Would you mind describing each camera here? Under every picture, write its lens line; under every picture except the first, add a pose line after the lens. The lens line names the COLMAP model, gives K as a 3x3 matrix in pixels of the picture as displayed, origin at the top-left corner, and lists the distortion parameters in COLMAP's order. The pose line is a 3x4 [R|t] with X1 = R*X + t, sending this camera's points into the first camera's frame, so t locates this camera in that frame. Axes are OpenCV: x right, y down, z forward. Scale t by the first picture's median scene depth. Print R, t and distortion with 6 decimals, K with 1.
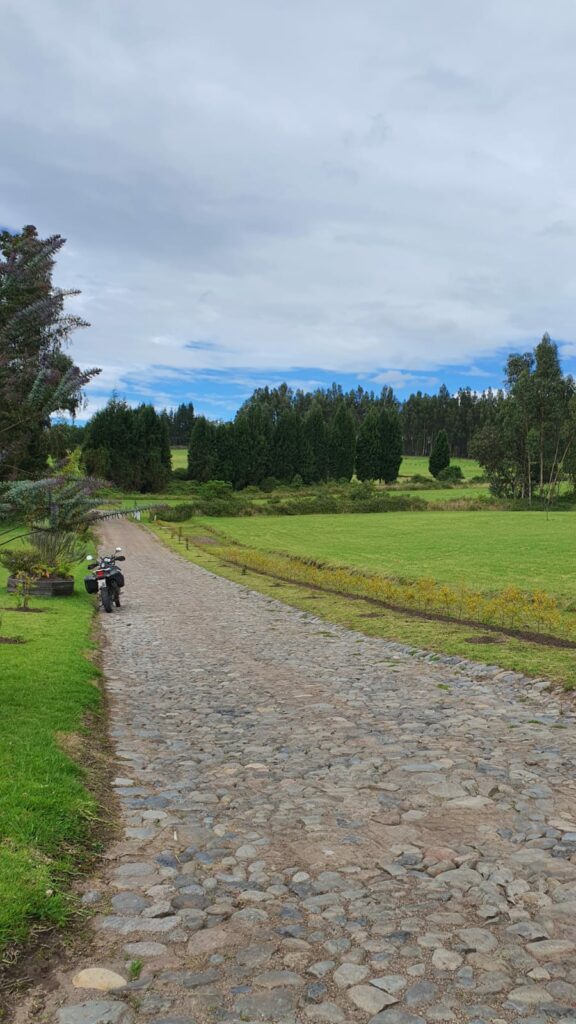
lens RADIAL K [[833.0, 0, 285.6], [0, 833.0, 511.4], [0, 0, 1]] dist [0.082529, -0.001346]
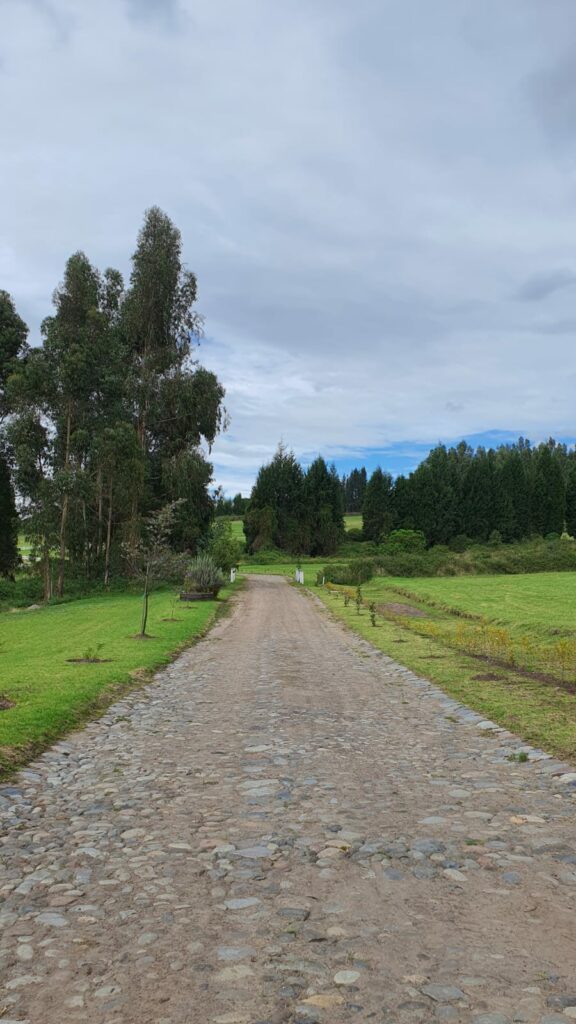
lens RADIAL K [[833.0, 0, 285.6], [0, 833.0, 512.7], [0, 0, 1]] dist [0.082529, -0.001346]
pose [[0.978404, -0.029336, -0.204610, -0.018068], [0.012445, 0.996442, -0.083358, 0.005067], [0.206327, 0.079012, 0.975288, 0.135142]]
